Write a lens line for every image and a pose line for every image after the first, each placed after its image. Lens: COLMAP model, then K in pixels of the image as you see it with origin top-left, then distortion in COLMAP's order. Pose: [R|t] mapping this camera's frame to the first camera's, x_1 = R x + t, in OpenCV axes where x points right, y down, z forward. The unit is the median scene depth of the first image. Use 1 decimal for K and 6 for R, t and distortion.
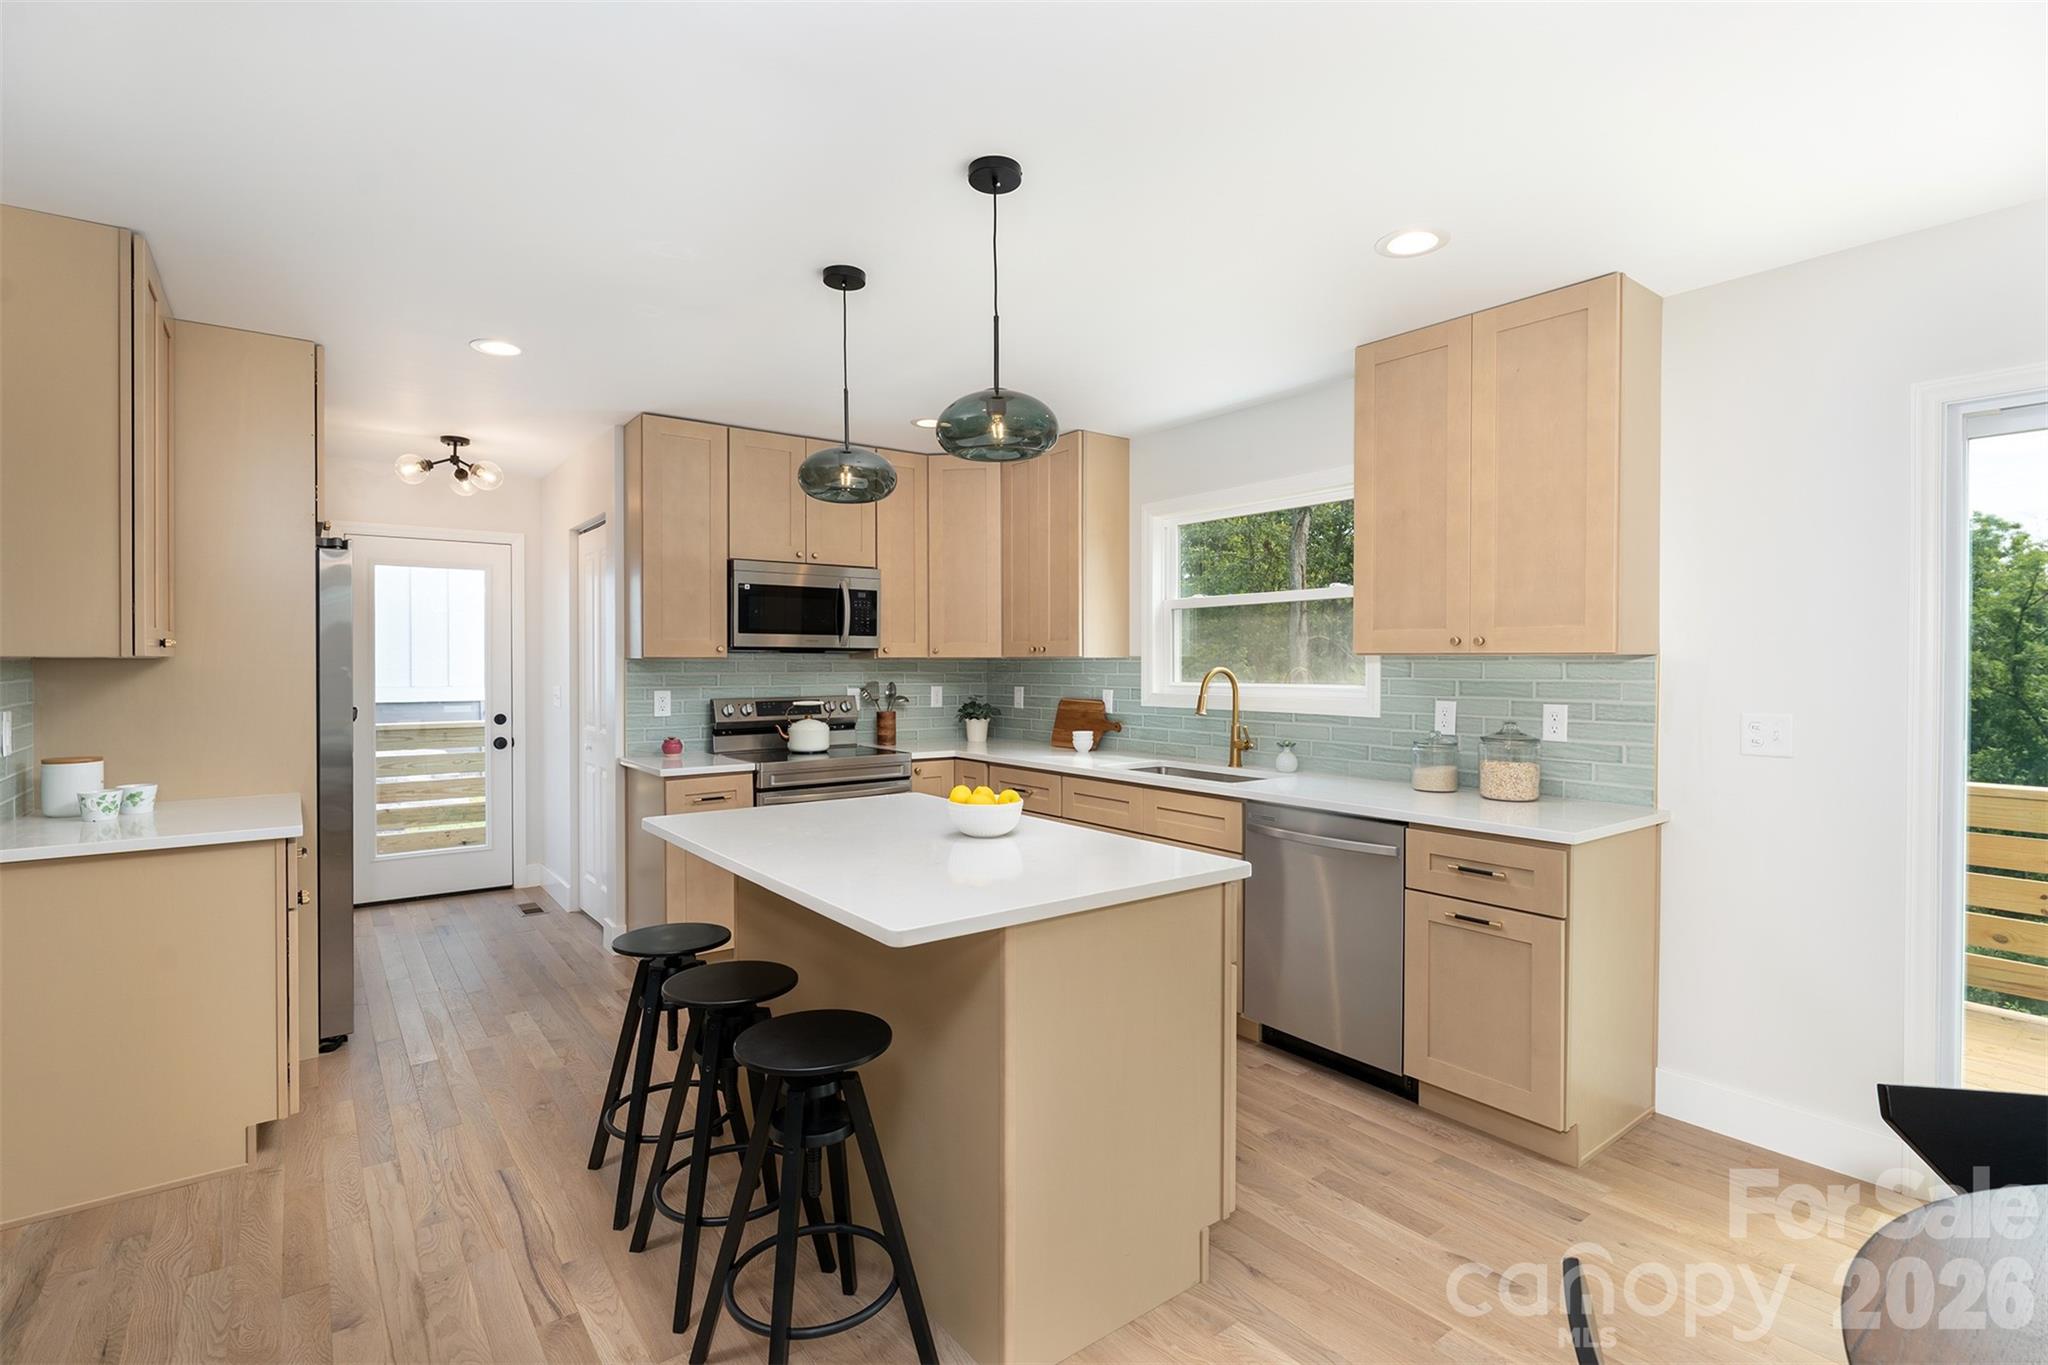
lens RADIAL K [[969.0, 0, 1017.8], [0, 969.0, 673.2], [0, 0, 1]] dist [0.001910, 0.000331]
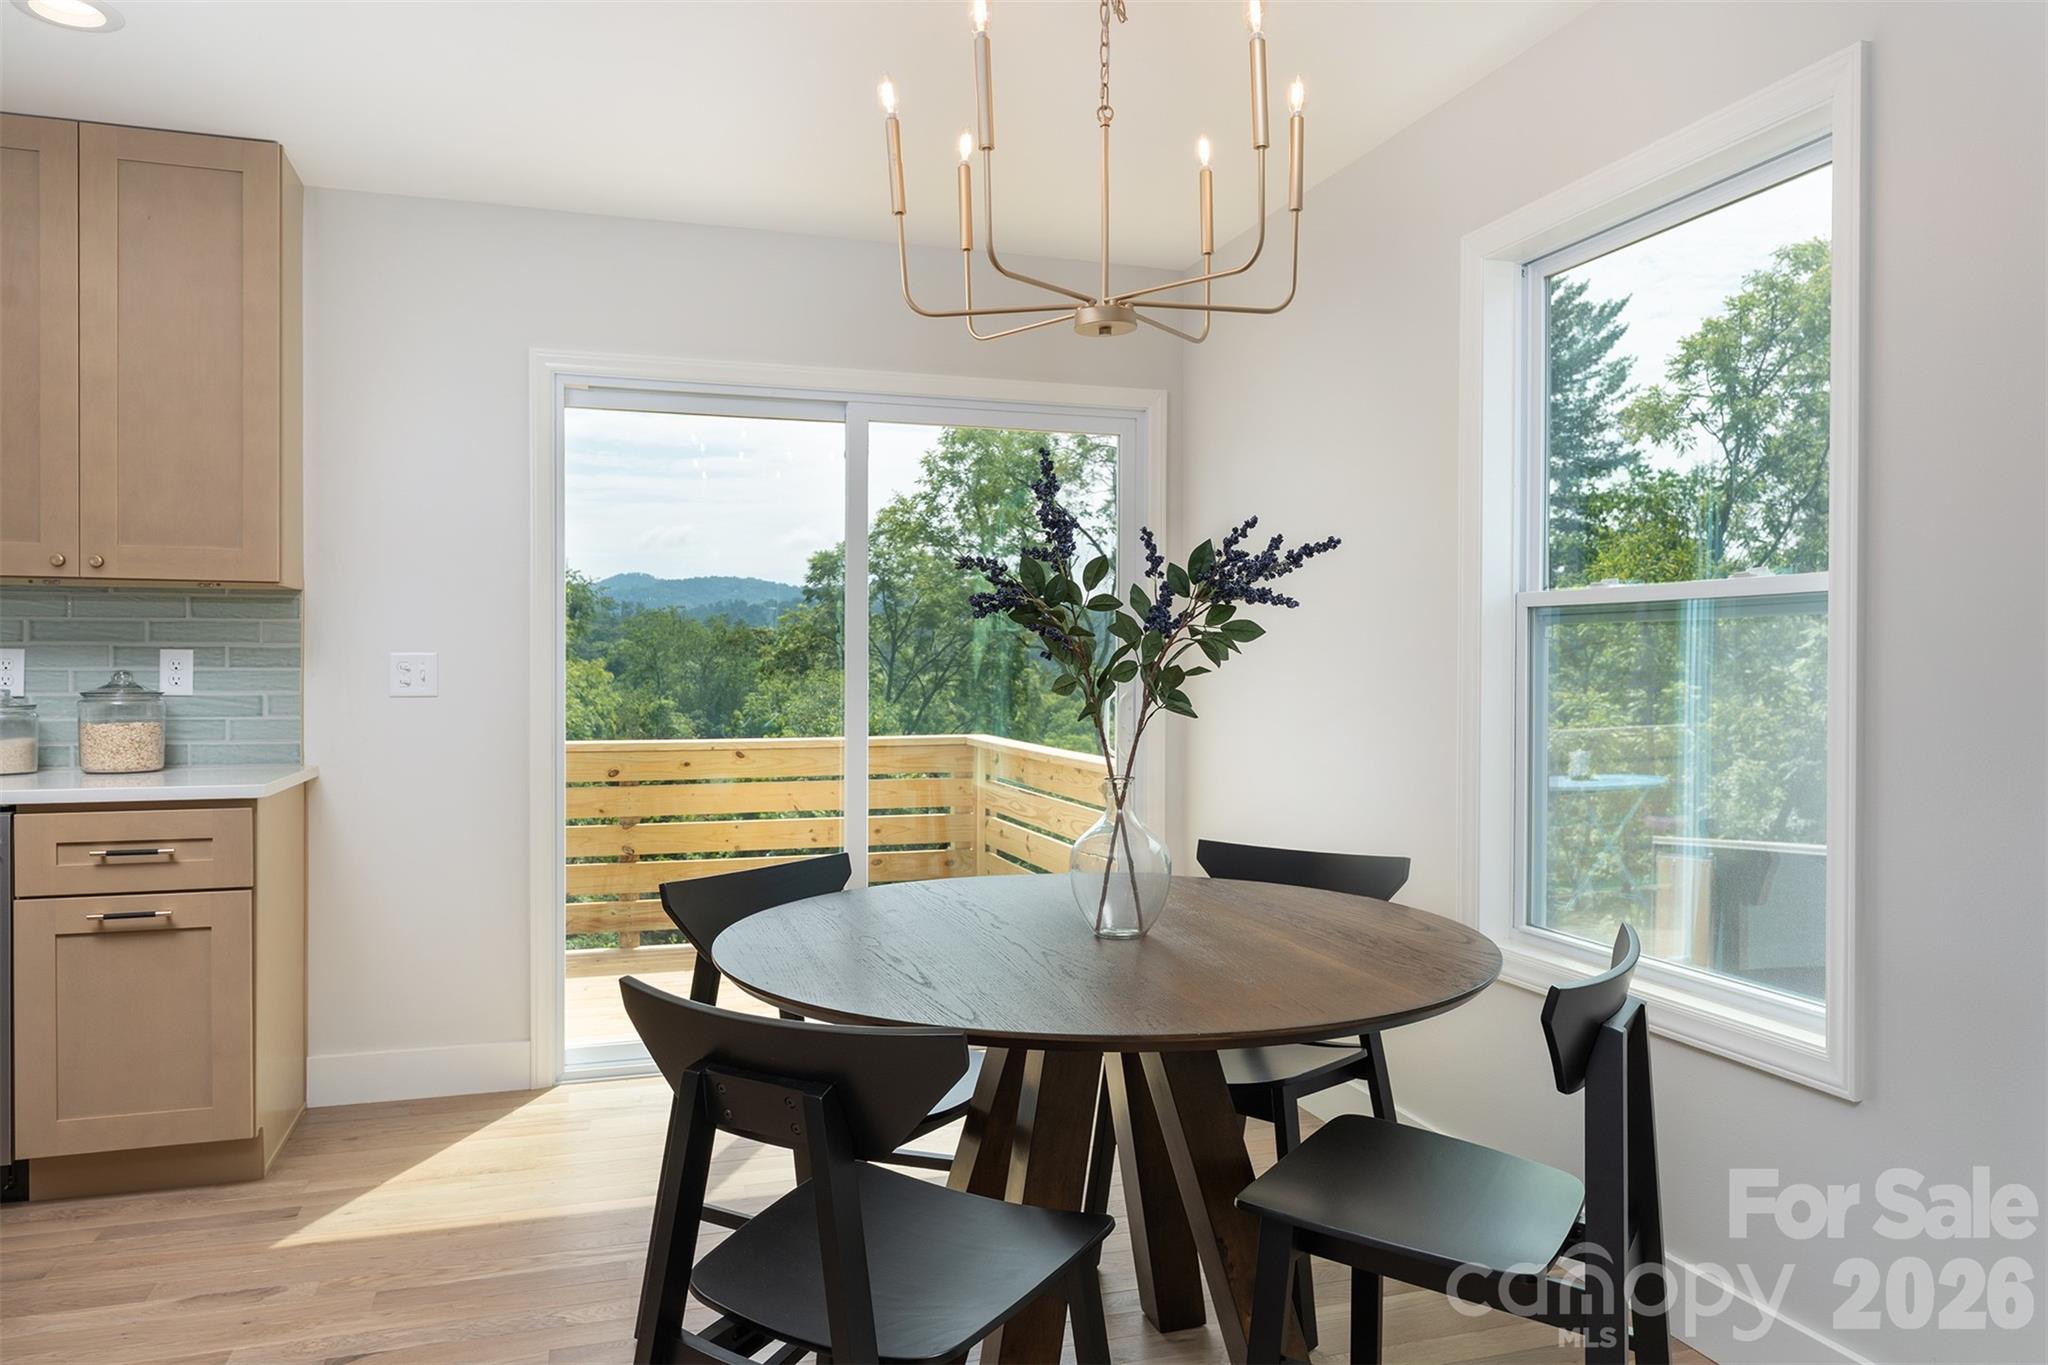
lens RADIAL K [[1364.5, 0, 1016.6], [0, 1364.5, 679.9], [0, 0, 1]] dist [0.005443, 0.000650]
pose [[0.338075, -0.007328, 0.941090, -0.243654], [0.006584, 0.999964, 0.005421, 0.050536], [-0.941096, 0.004363, 0.338111, -0.025750]]
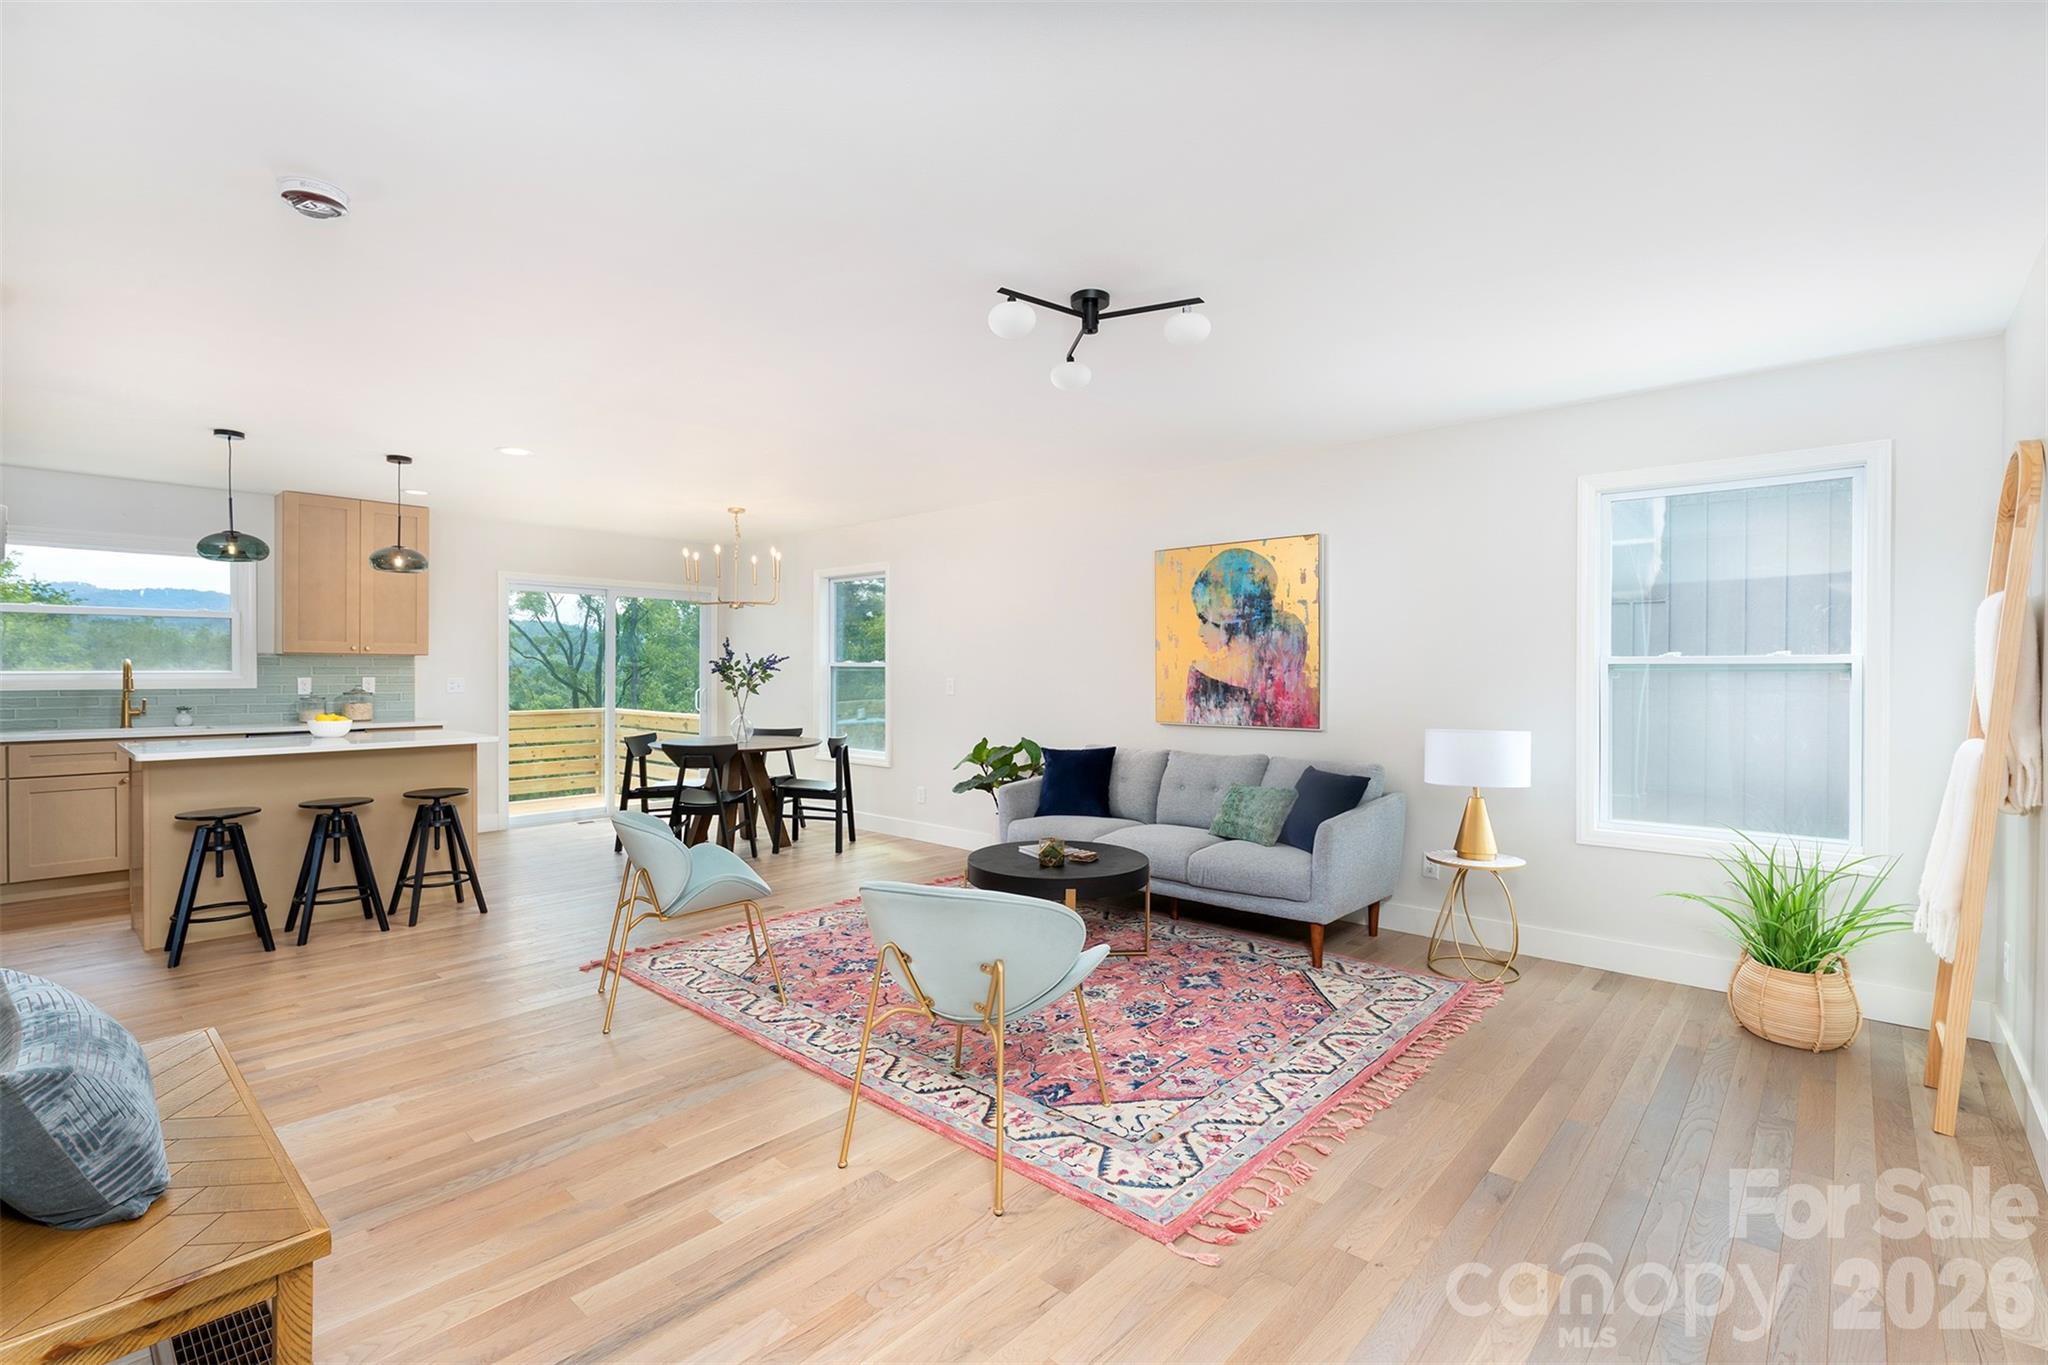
lens RADIAL K [[917.4, 0, 1013.5], [0, 917.4, 674.7], [0, 0, 1]] dist [-0.005006, -0.000131]
pose [[-0.177424, -0.007300, 0.984107, -1.619423], [0.006493, 0.999942, 0.008588, 0.016358], [-0.984113, 0.007913, -0.177366, -0.078238]]
